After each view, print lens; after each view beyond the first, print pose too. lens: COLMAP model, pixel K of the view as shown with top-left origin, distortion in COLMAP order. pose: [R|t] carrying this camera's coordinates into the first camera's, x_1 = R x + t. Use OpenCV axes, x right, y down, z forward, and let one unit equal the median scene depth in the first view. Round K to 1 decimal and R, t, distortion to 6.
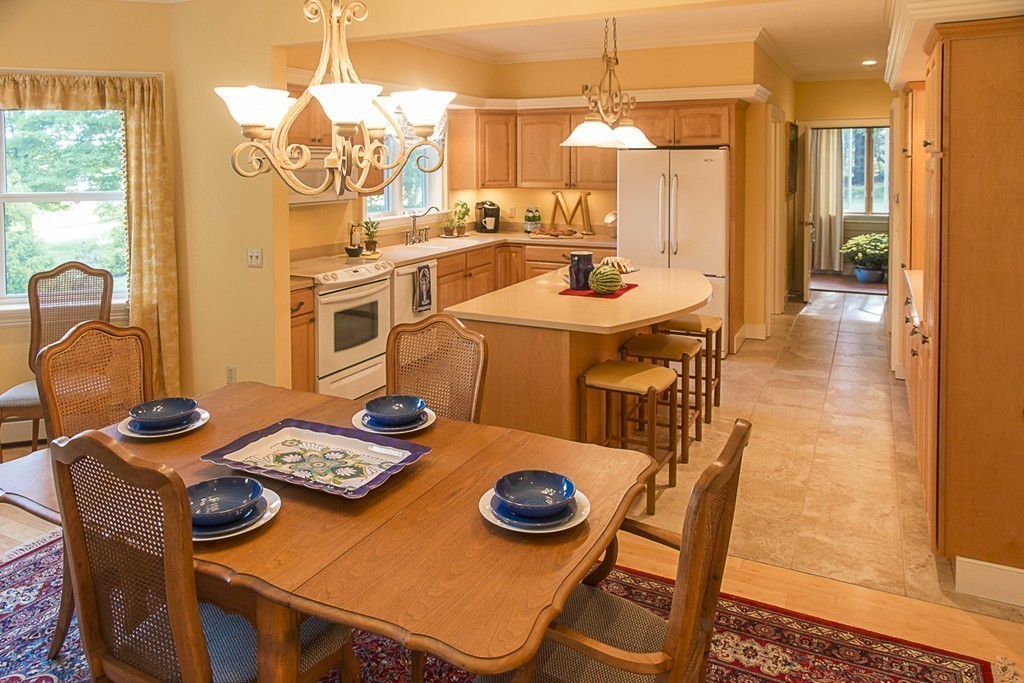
lens RADIAL K [[2172.1, 0, 512.0], [0, 2172.1, 341.5], [0, 0, 1]] dist [-0.009461, 0.020684]
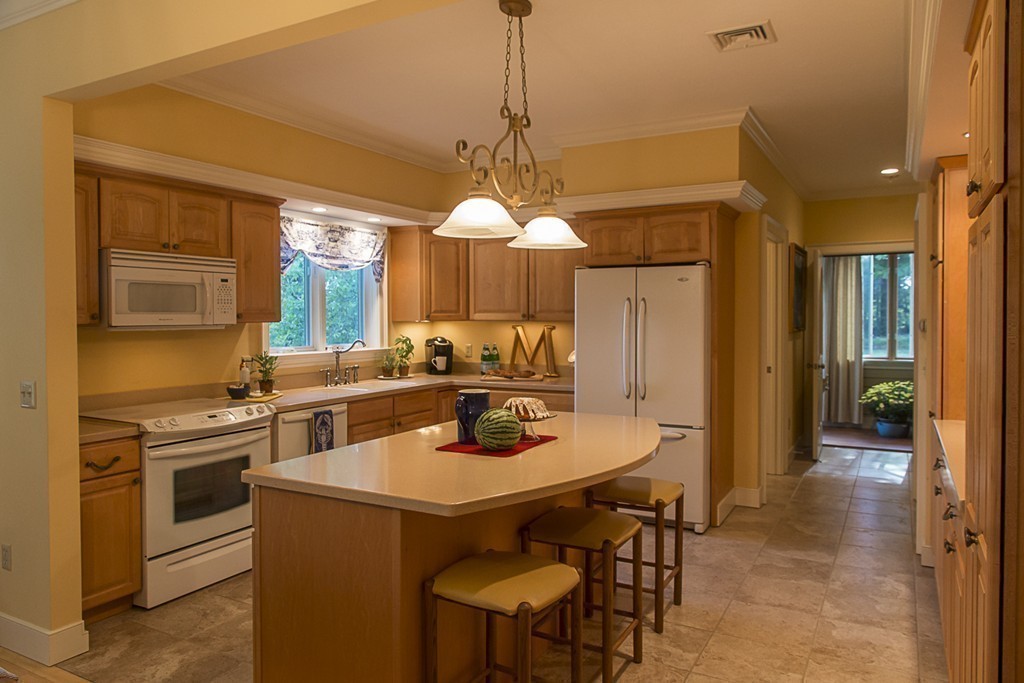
lens RADIAL K [[2269.3, 0, 512.0], [0, 2269.3, 341.5], [0, 0, 1]] dist [-0.045891, -0.399891]
pose [[0.999951, 0.008508, -0.005008, 0.030562], [-0.008829, 0.997639, -0.068107, -0.004413], [0.004417, 0.068148, 0.997665, 0.170508]]
